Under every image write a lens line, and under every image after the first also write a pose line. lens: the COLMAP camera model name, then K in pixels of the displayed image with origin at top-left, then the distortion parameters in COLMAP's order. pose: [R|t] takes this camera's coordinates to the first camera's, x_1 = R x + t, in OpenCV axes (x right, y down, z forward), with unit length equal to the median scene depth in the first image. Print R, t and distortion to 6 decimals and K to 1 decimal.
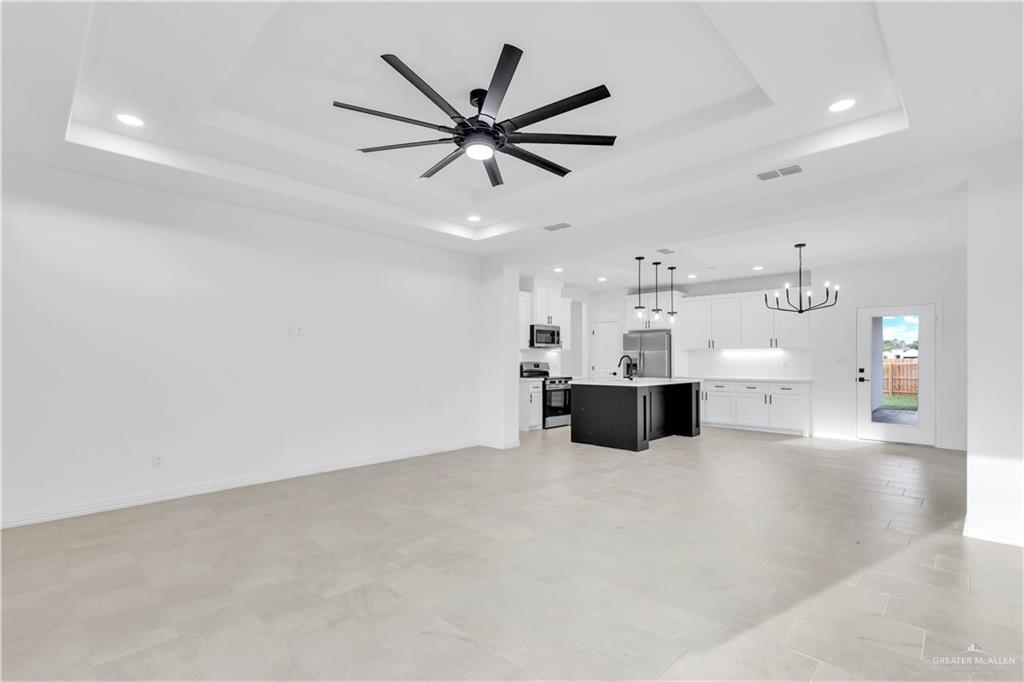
lens RADIAL K [[477.4, 0, 507.1], [0, 477.4, 356.6], [0, 0, 1]] dist [0.024863, 0.000073]
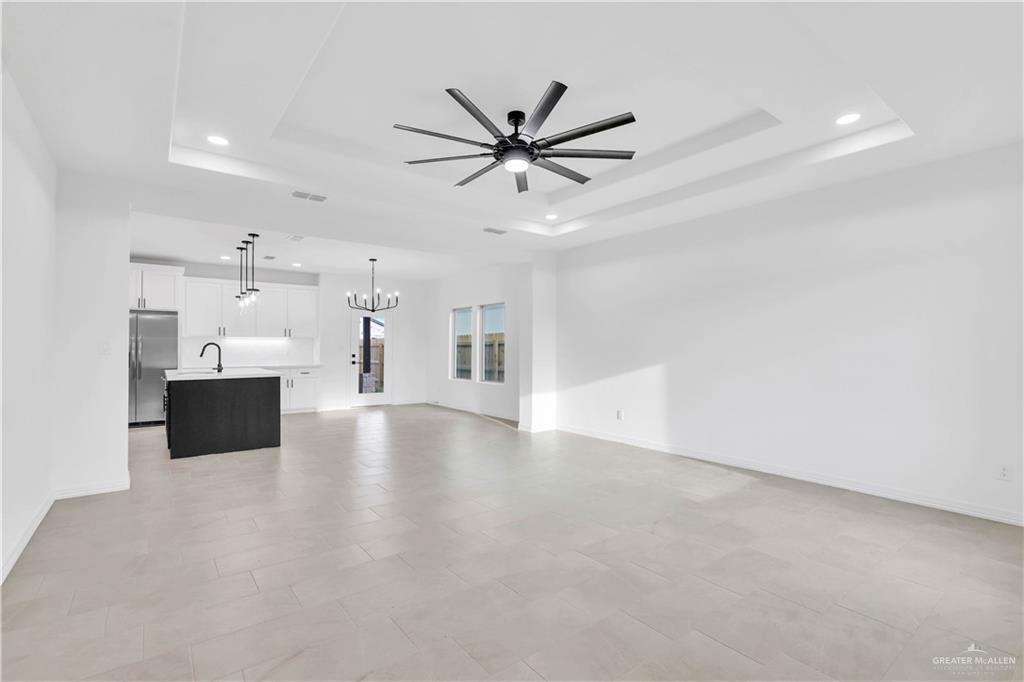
lens RADIAL K [[477.4, 0, 507.1], [0, 477.4, 356.6], [0, 0, 1]] dist [0.024863, 0.000073]
pose [[0.141881, -0.019982, 0.989682, -0.525901], [-0.006790, 0.999753, 0.021159, -0.000341], [-0.989860, -0.009722, 0.141710, 0.385002]]
